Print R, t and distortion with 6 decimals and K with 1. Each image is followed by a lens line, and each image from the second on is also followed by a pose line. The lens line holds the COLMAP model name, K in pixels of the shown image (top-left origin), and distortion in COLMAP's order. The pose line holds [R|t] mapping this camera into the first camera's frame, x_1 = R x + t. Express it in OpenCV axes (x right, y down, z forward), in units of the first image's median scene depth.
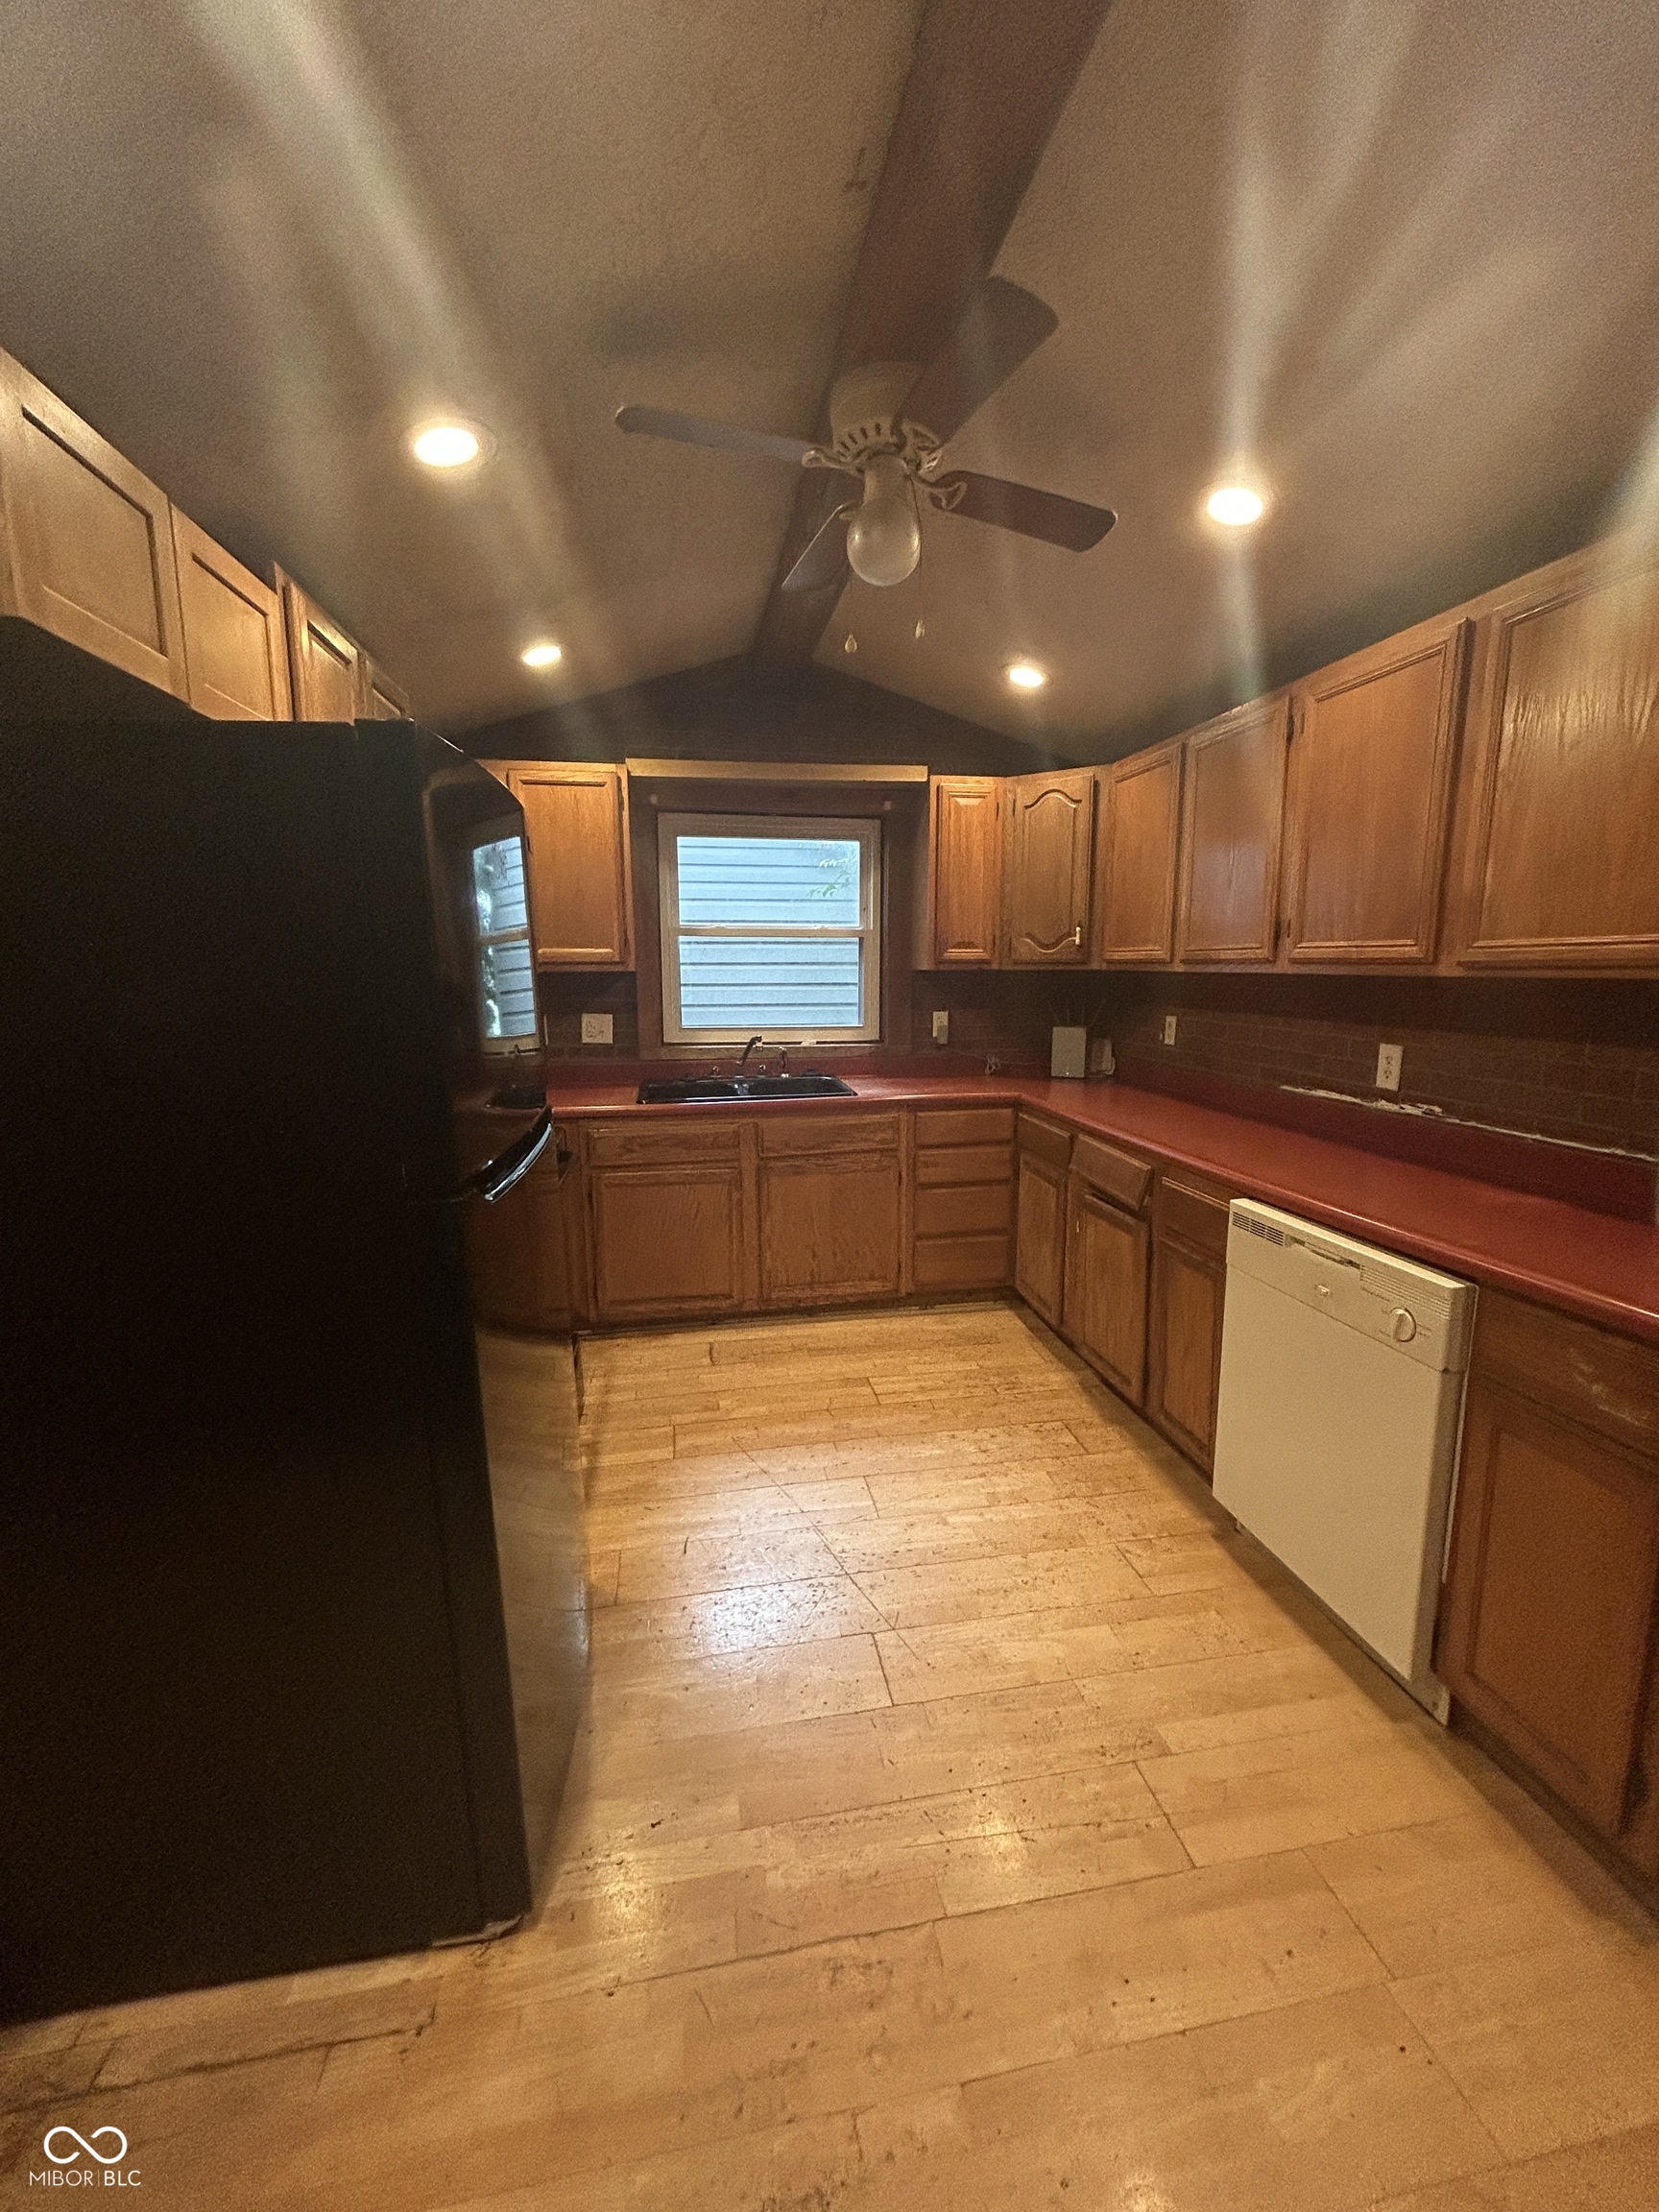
lens RADIAL K [[892.8, 0, 833.0], [0, 892.8, 1106.4], [0, 0, 1]] dist [0.000155, -0.001415]
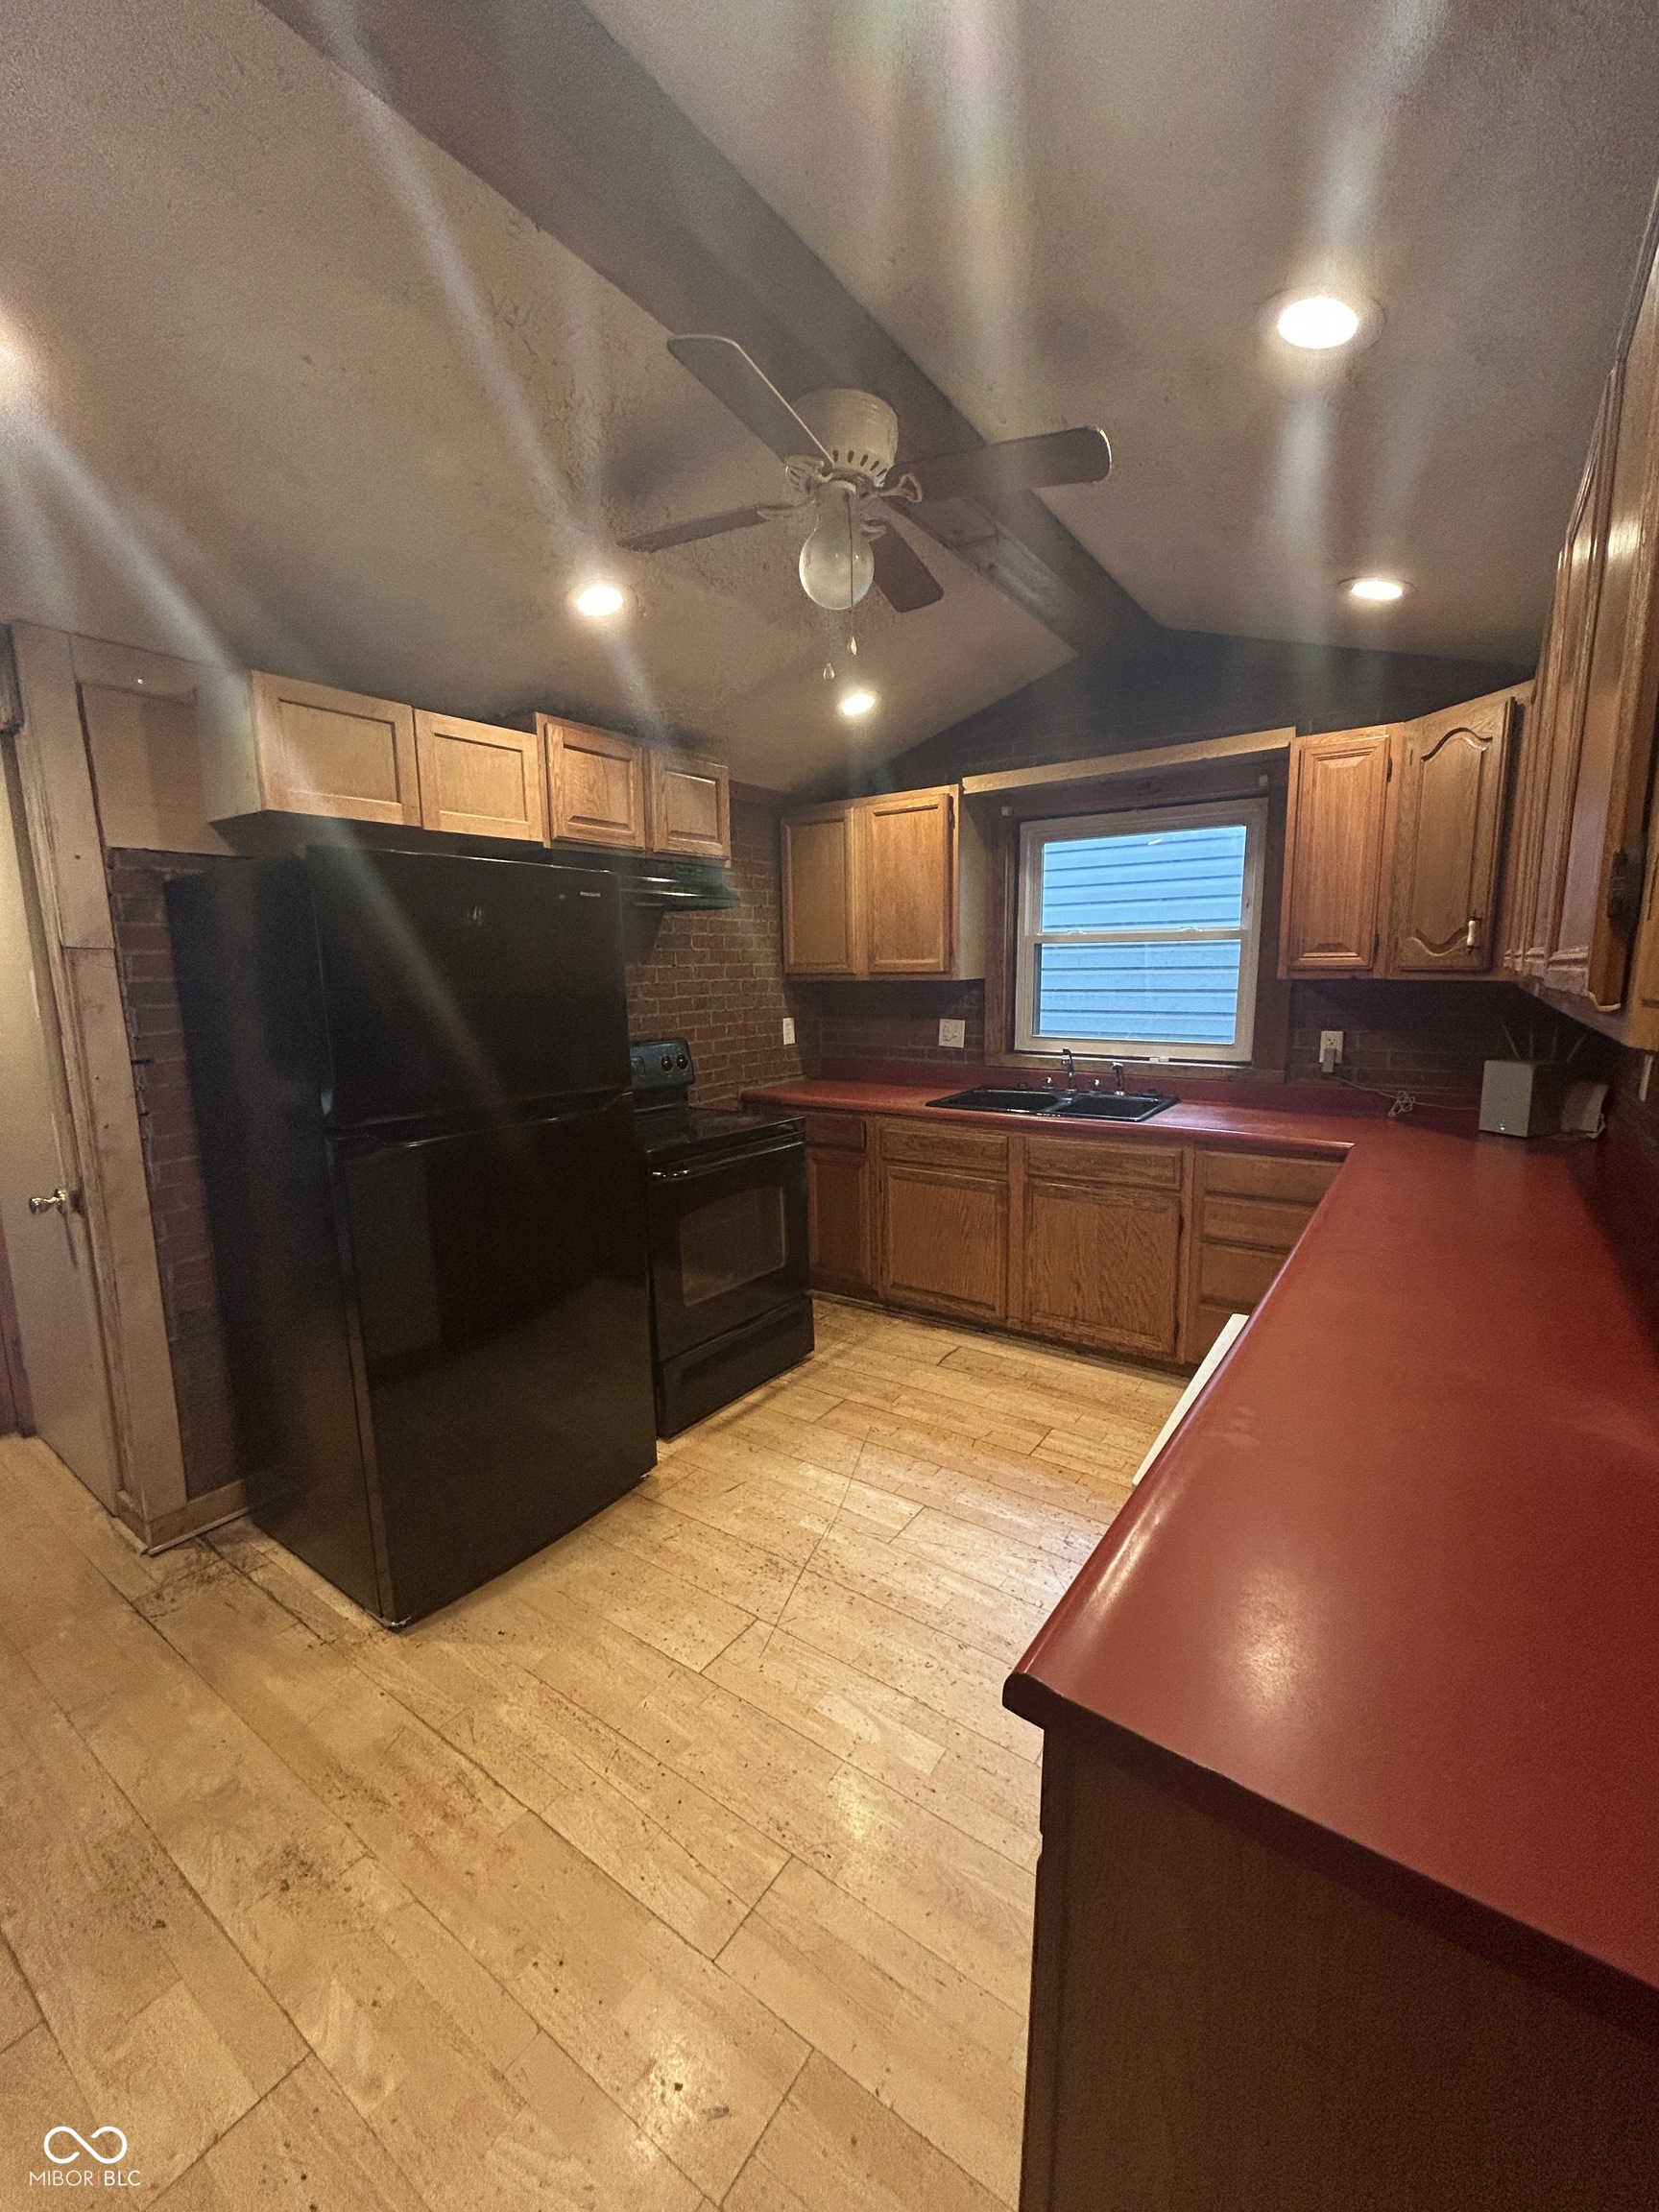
lens RADIAL K [[892.8, 0, 831.7], [0, 892.8, 1105.0], [0, 0, 1]] dist [0.000155, -0.001415]
pose [[0.704642, 0.102740, -0.702085, 0.427826], [-0.101936, 0.993856, 0.043129, -0.035993], [0.702202, 0.041178, 0.710786, 0.157421]]
